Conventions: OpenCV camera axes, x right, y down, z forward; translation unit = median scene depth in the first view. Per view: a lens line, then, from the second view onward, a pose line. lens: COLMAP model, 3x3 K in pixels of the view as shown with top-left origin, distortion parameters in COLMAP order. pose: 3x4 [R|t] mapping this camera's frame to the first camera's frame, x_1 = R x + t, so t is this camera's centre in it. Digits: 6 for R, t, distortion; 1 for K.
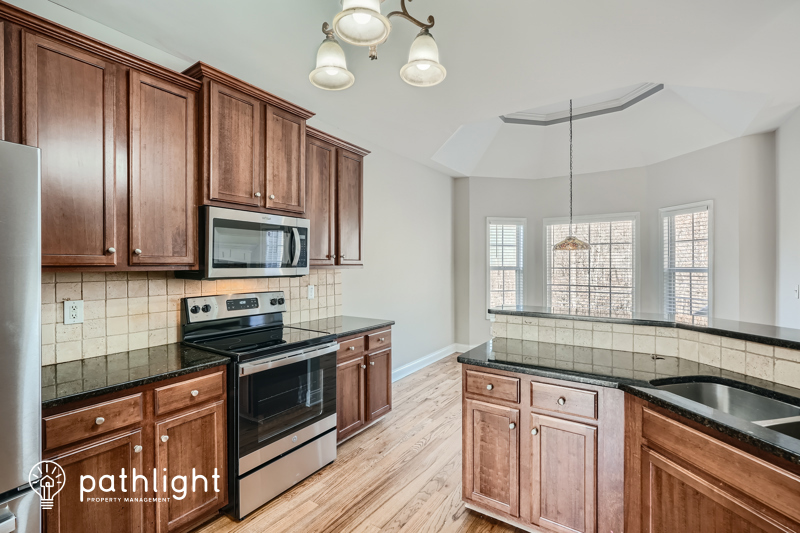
lens RADIAL K [[368.3, 0, 399.7], [0, 368.3, 265.5], [0, 0, 1]] dist [-0.000485, -0.000004]
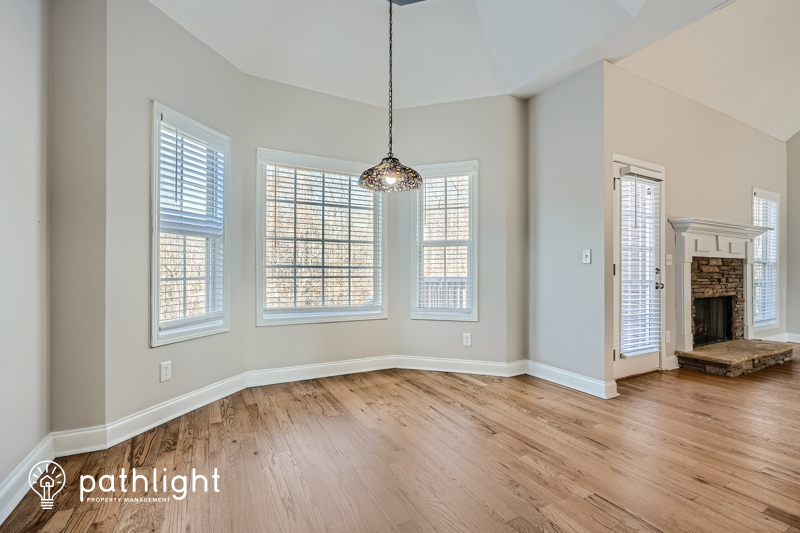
lens RADIAL K [[368.3, 0, 399.1], [0, 368.3, 269.3], [0, 0, 1]] dist [-0.000485, -0.000004]
pose [[0.471548, 0.002354, 0.881837, 0.001635], [0.000935, 0.999995, -0.003169, 0.072602], [-0.881840, 0.002318, 0.471543, 0.677908]]
